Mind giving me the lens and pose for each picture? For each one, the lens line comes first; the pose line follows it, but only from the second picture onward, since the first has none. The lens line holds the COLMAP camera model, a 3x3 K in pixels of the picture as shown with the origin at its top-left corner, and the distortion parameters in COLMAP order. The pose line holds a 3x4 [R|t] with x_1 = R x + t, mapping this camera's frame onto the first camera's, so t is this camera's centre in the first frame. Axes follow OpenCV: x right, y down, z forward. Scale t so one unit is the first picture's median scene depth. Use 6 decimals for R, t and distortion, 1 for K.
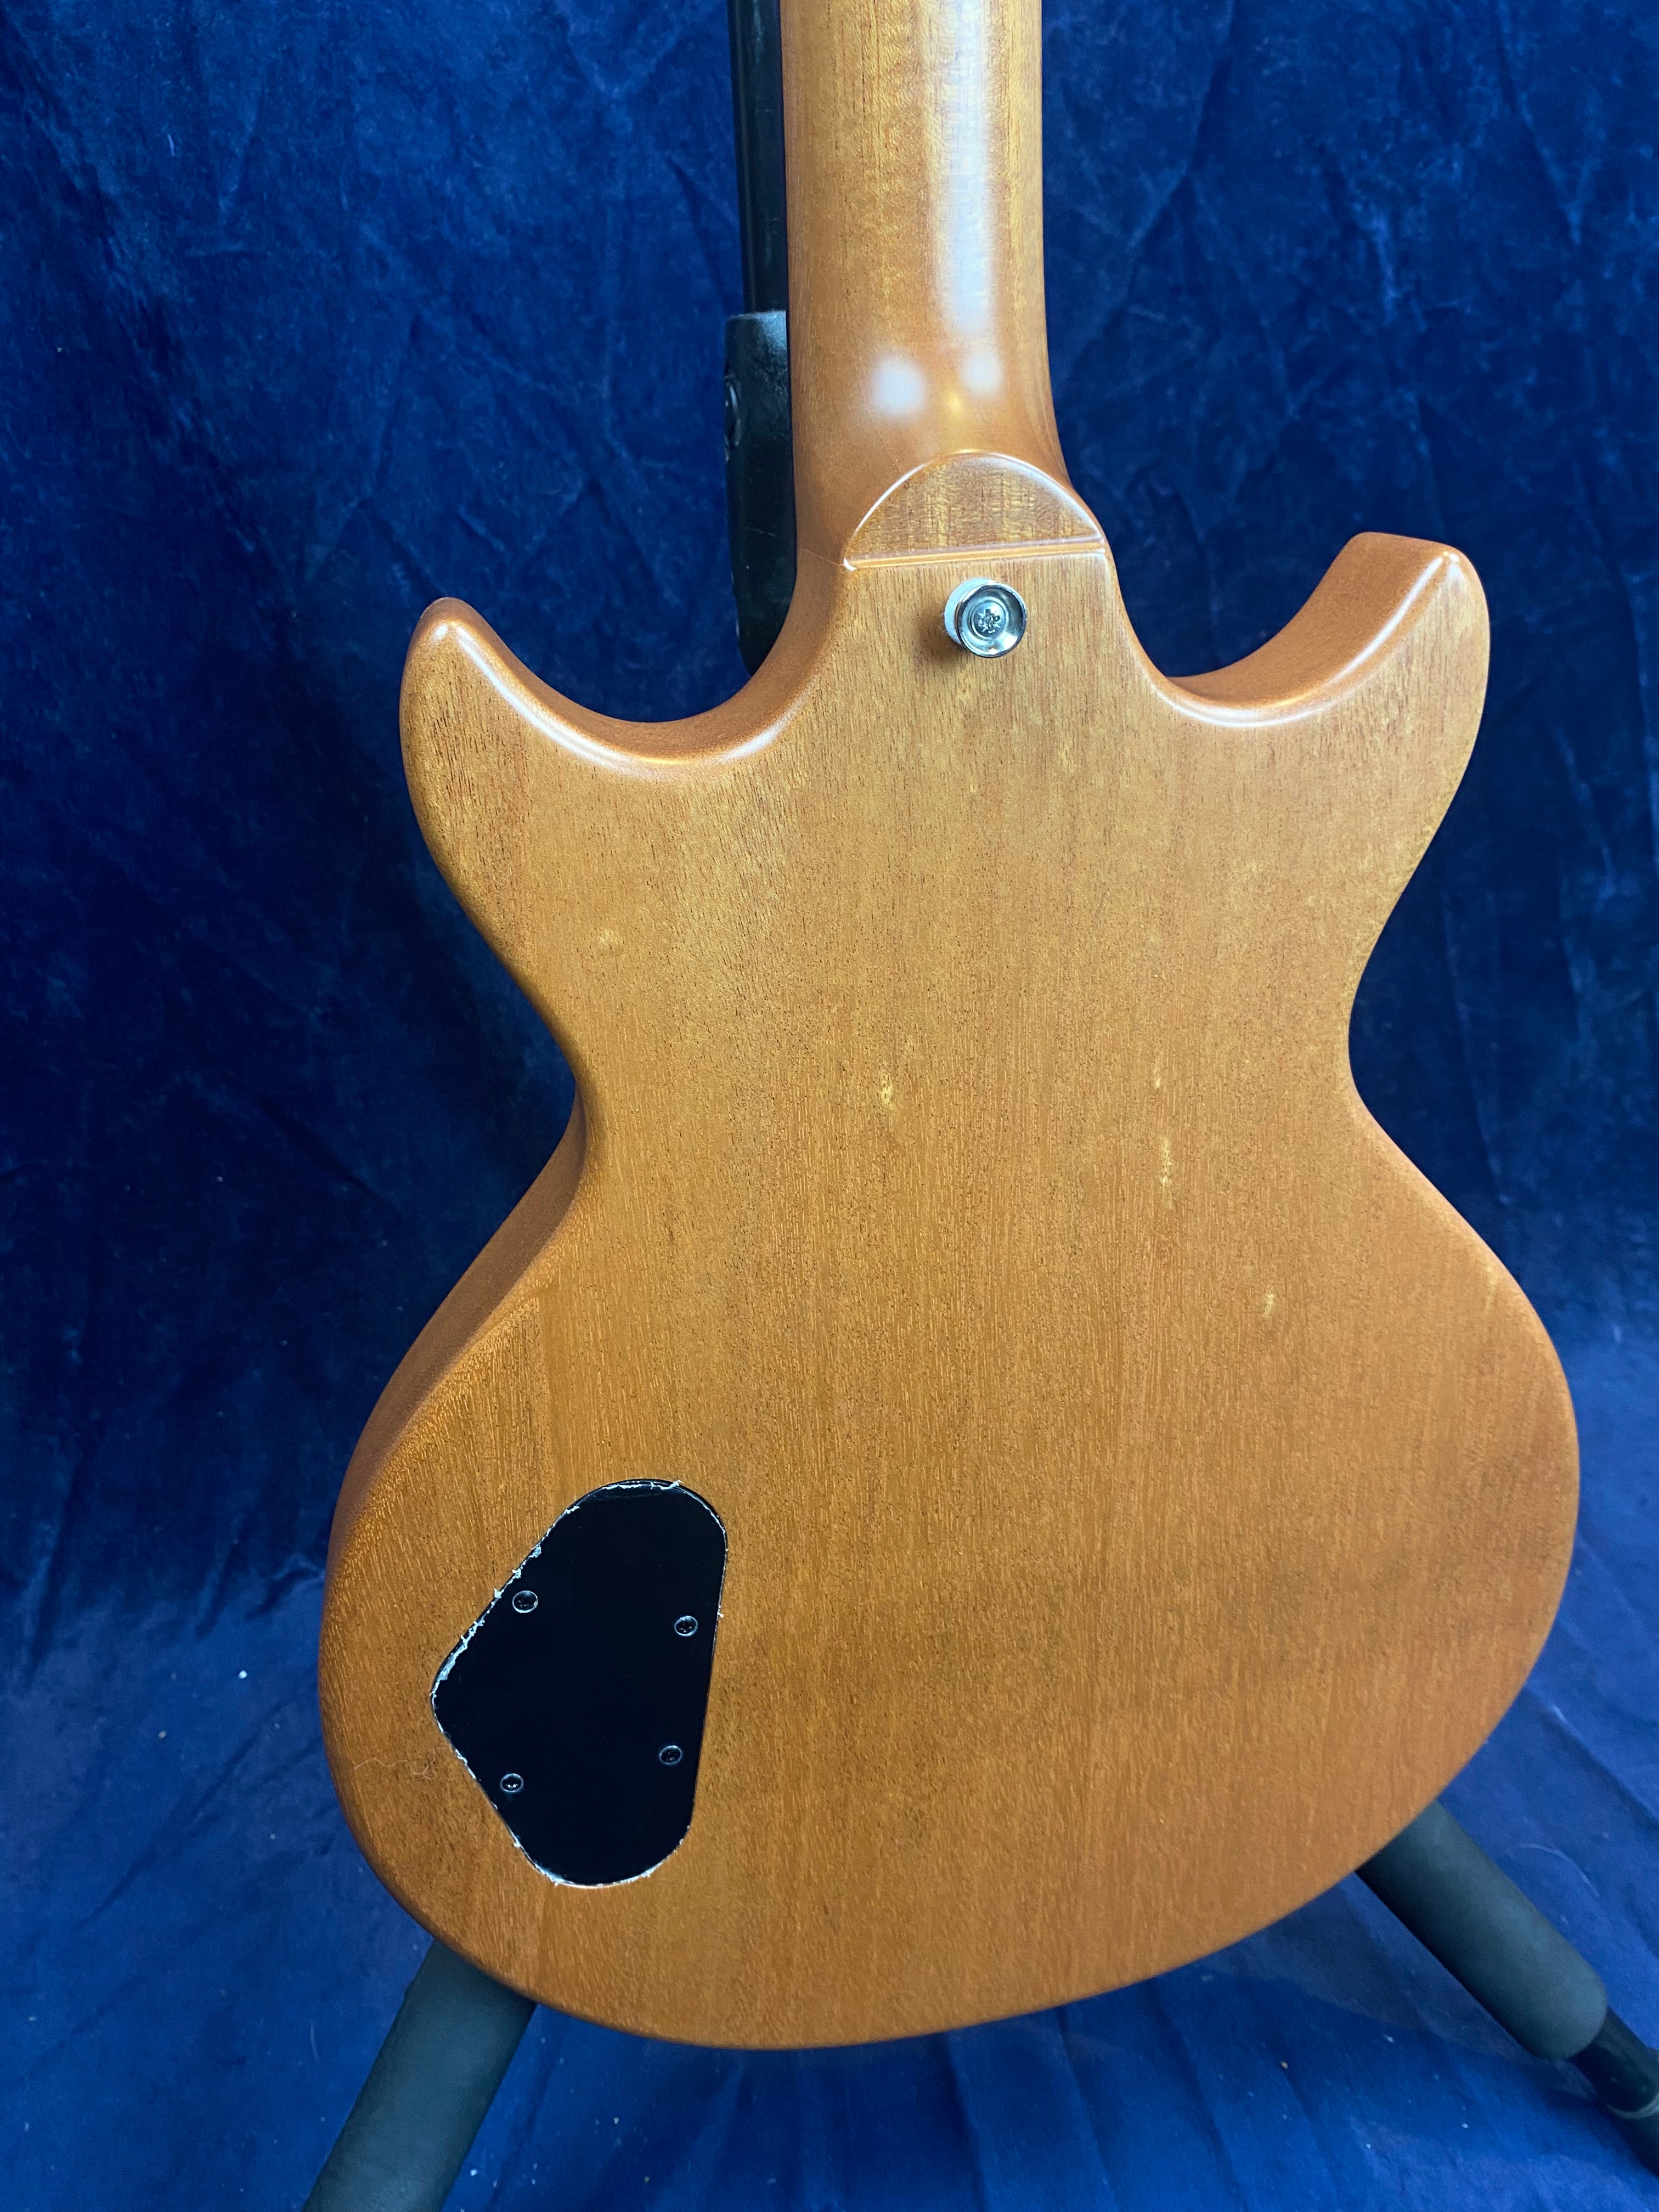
lens RADIAL K [[1714.0, 0, 867.2], [0, 1714.0, 1101.2], [0, 0, 1]] dist [-0.003224, 0.005813]
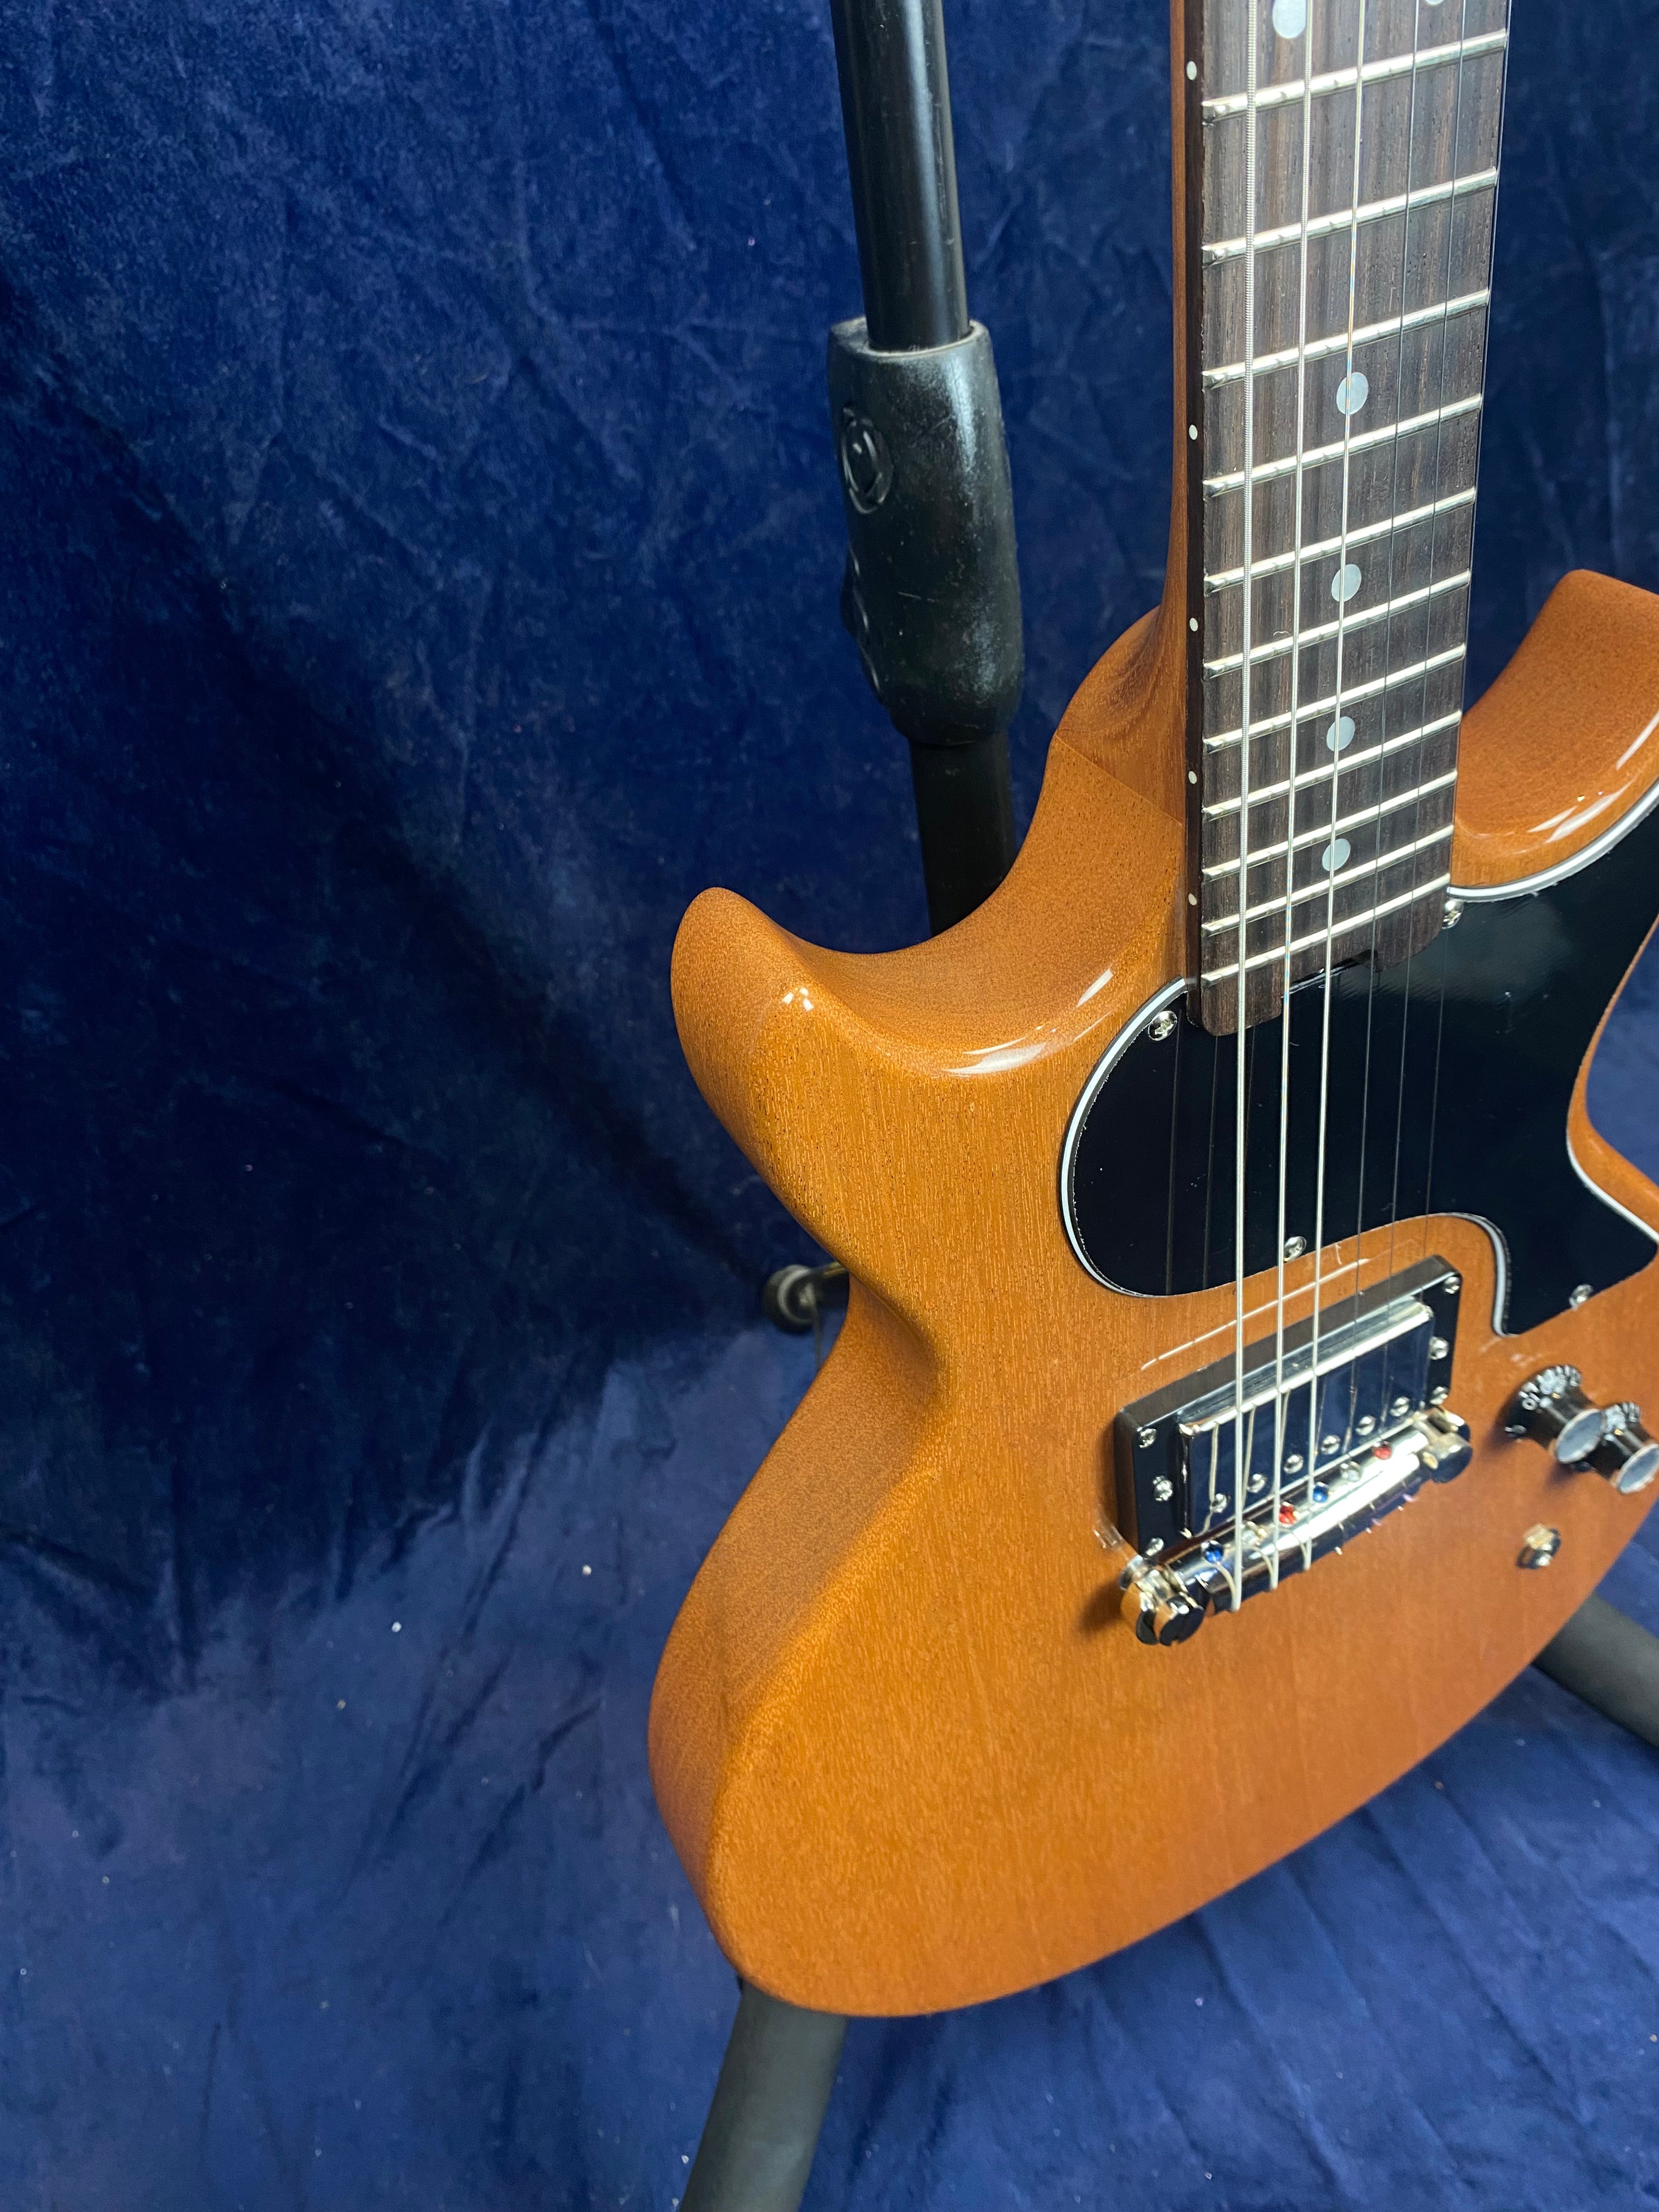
lens RADIAL K [[1714.0, 0, 867.2], [0, 1714.0, 1101.2], [0, 0, 1]] dist [-0.003224, 0.005813]
pose [[0.978771, -0.180173, 0.097698, -0.146236], [0.148908, 0.952662, 0.265069, -0.214201], [-0.140831, -0.244894, 0.959267, 0.060172]]
